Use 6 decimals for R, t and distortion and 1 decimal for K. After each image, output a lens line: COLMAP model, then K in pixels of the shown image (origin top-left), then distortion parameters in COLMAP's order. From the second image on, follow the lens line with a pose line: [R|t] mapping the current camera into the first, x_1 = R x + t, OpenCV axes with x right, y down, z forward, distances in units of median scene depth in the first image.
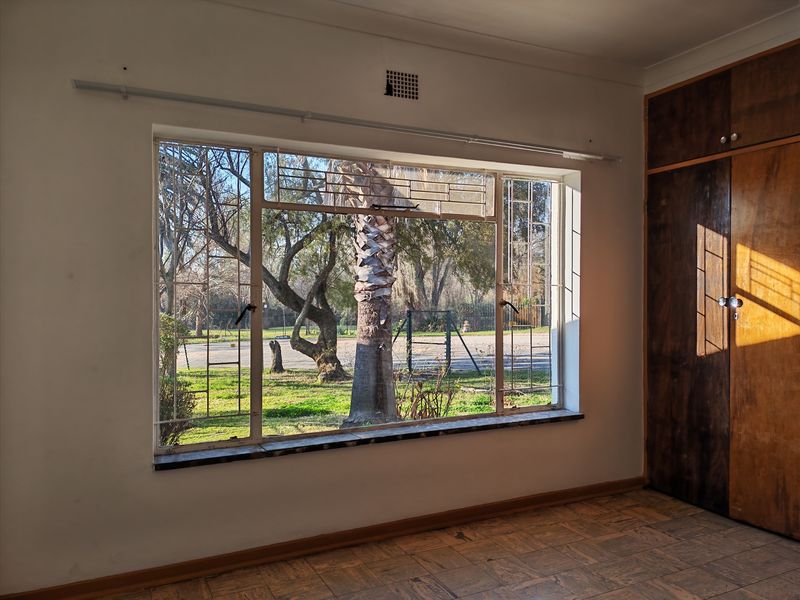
lens RADIAL K [[623.0, 0, 400.0], [0, 623.0, 300.0], [0, 0, 1]] dist [0.101606, -0.162710]
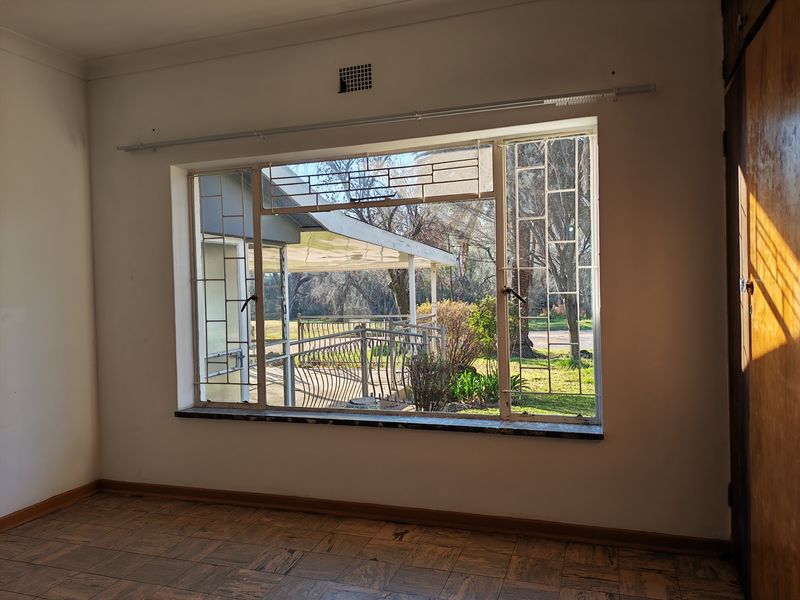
lens RADIAL K [[623.0, 0, 400.0], [0, 623.0, 300.0], [0, 0, 1]] dist [0.101606, -0.162710]
pose [[0.685621, 0.000231, -0.727958, 0.794806], [0.018444, 0.999673, 0.017689, -0.000455], [0.727725, -0.025555, 0.685393, 0.346440]]
